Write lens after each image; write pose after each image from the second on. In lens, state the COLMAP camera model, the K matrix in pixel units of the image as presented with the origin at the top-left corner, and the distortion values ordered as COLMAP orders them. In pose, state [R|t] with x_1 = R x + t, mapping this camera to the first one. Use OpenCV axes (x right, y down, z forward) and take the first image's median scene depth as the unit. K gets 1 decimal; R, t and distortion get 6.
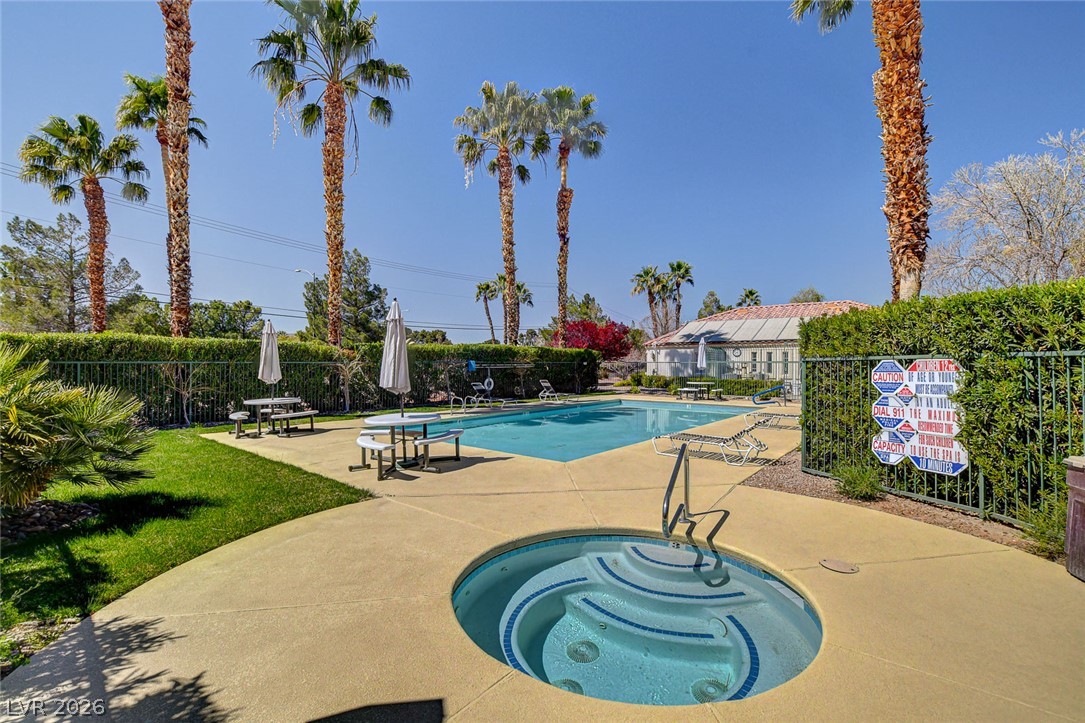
lens RADIAL K [[497.0, 0, 546.4], [0, 497.0, 362.0], [0, 0, 1]] dist [-0.024349, 0.000482]
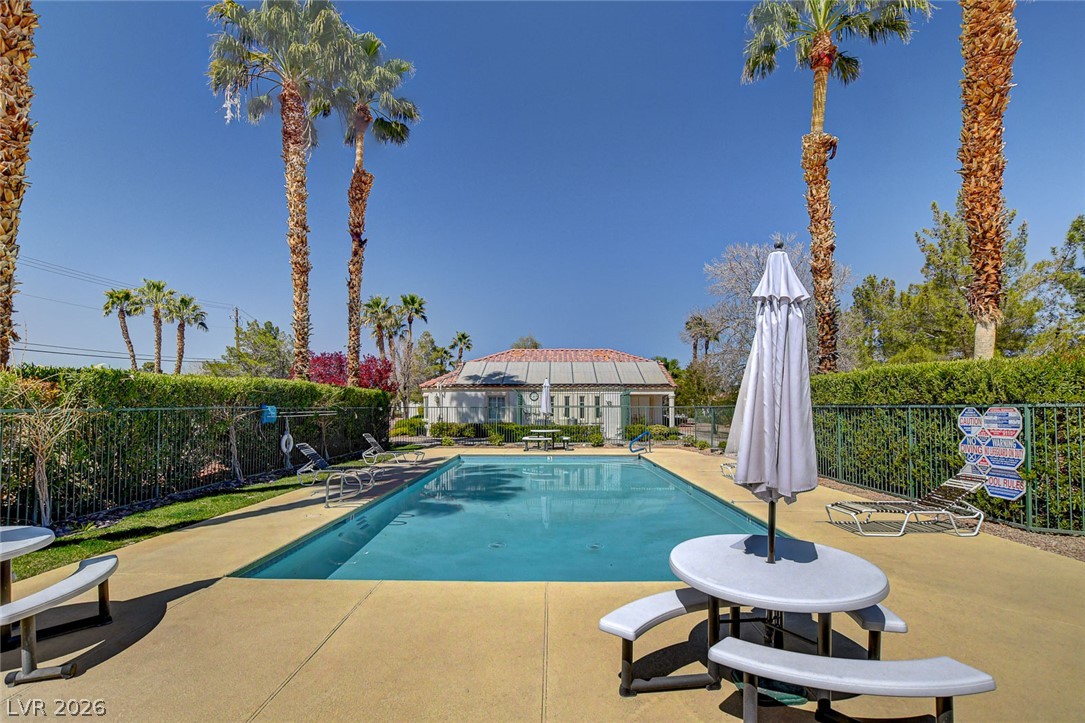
lens RADIAL K [[497.0, 0, 520.9], [0, 497.0, 391.4], [0, 0, 1]] dist [-0.024349, 0.000482]
pose [[0.776898, 0.016155, 0.629420, -0.225738], [0.001743, 0.999612, -0.027808, -0.002392], [-0.629625, 0.022701, 0.776568, 0.274036]]
